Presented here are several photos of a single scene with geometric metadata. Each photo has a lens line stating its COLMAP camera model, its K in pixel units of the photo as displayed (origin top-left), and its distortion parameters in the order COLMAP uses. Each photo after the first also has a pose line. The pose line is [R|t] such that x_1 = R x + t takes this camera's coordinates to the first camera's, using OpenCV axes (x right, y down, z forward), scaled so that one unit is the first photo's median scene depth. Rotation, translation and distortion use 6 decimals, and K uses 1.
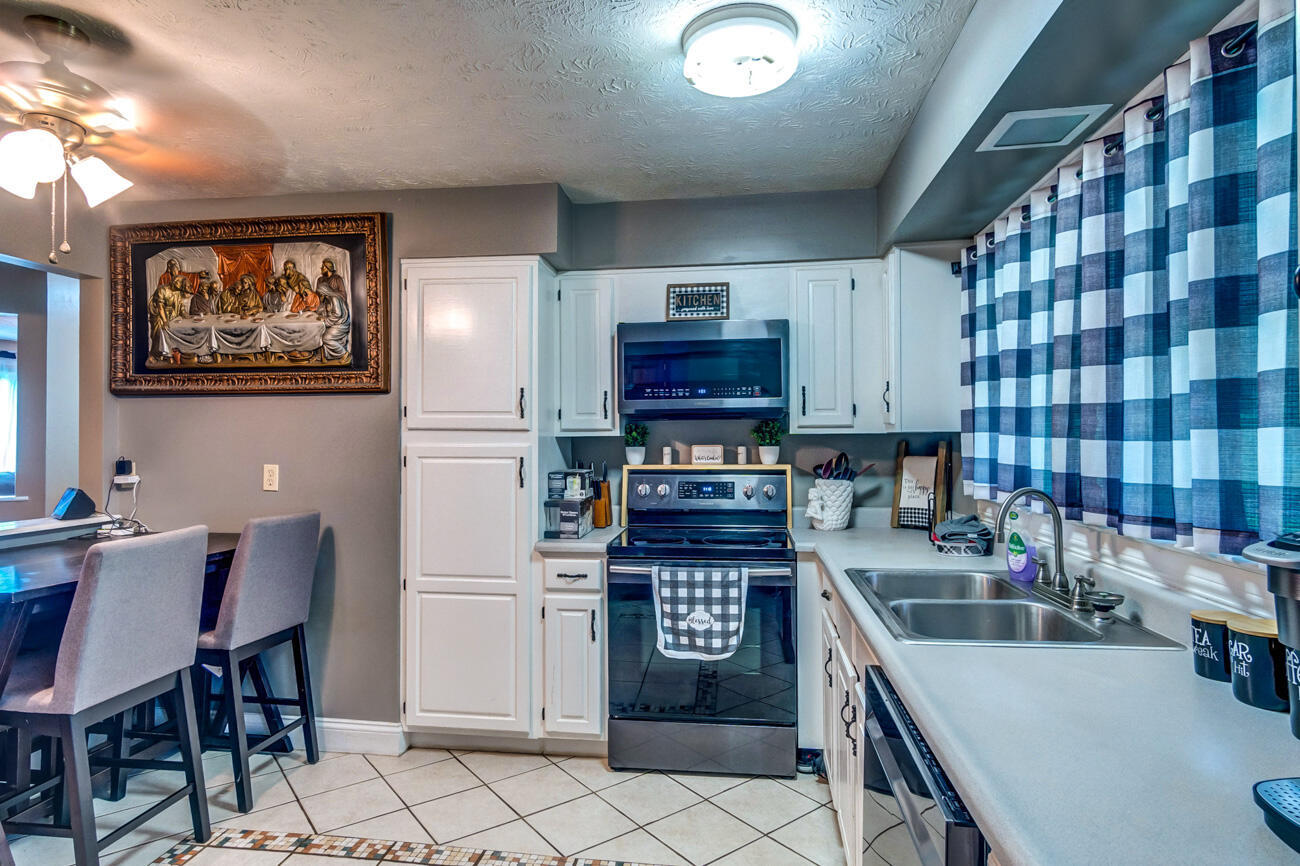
lens RADIAL K [[707.9, 0, 652.2], [0, 707.9, 429.5], [0, 0, 1]] dist [0.001705, 0.000190]
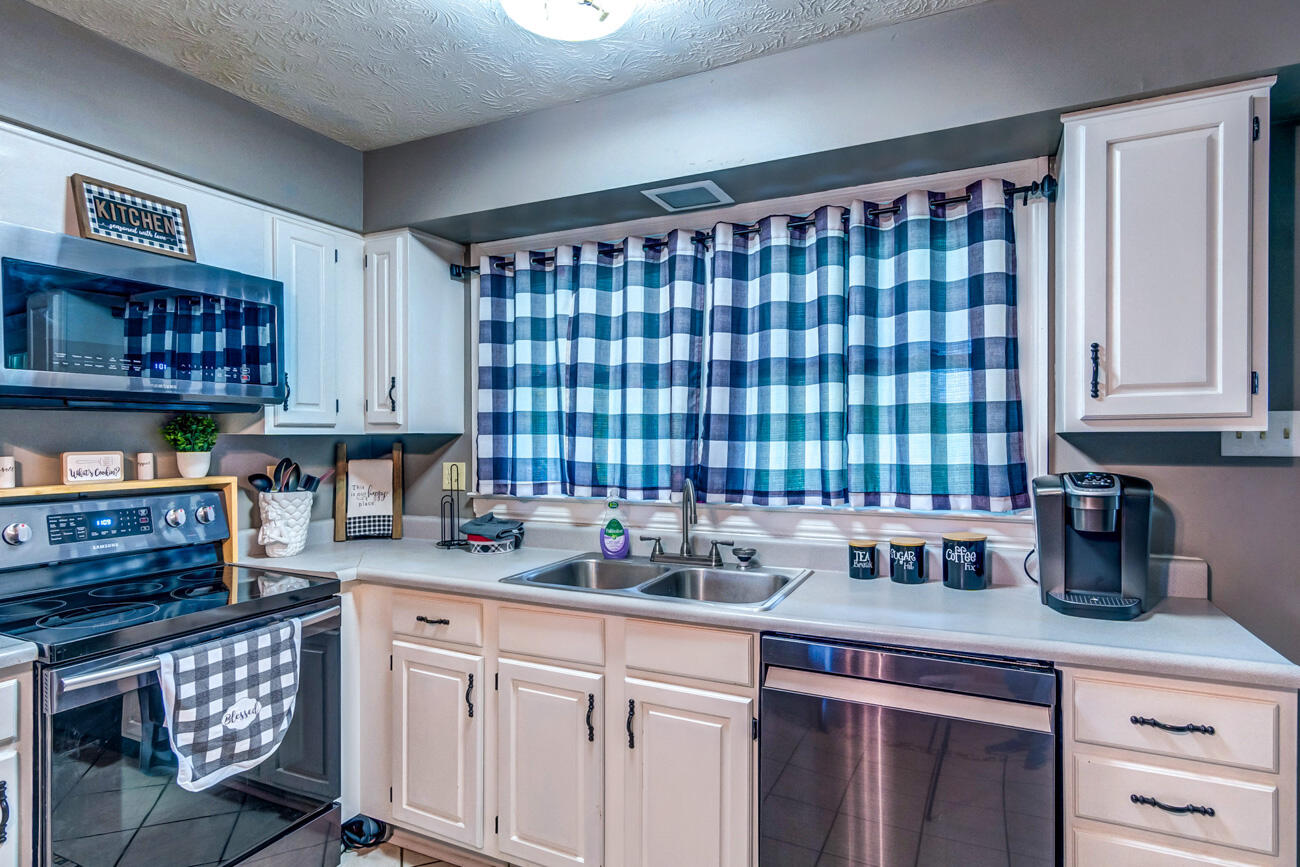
lens RADIAL K [[700.1, 0, 651.3], [0, 700.1, 445.7], [0, 0, 1]] dist [0.003977, 0.000872]
pose [[0.306627, -0.008499, 0.951792, -0.405908], [-0.011136, 0.999860, 0.012516, 0.004404], [-0.951765, -0.014437, 0.306490, 0.400328]]
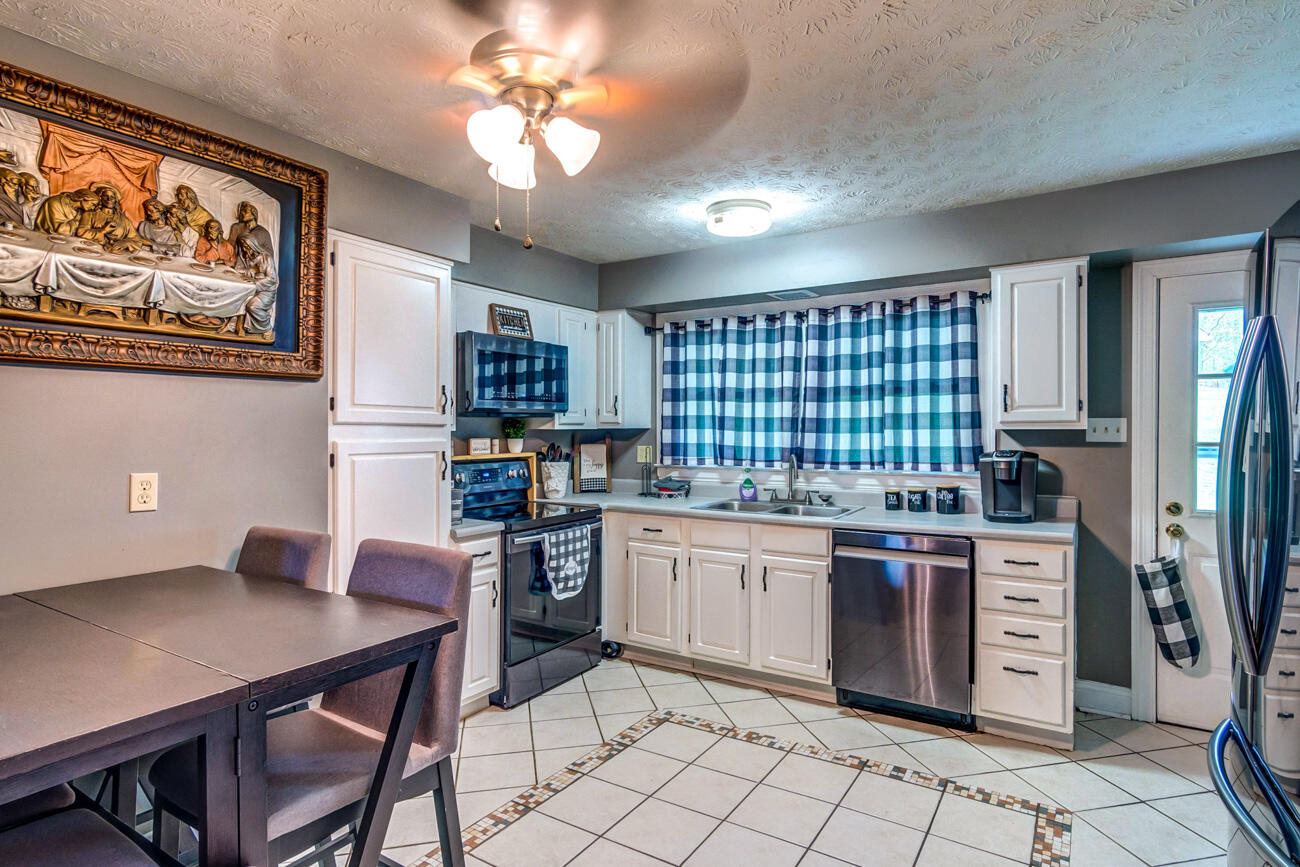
lens RADIAL K [[694.4, 0, 650.0], [0, 694.4, 433.5], [0, 0, 1]] dist [0.000803, 0.000112]
pose [[0.421520, -0.004192, 0.906810, -0.984852], [-0.011326, 0.999887, 0.009887, -0.000980], [-0.906748, -0.014438, 0.421425, 0.283875]]
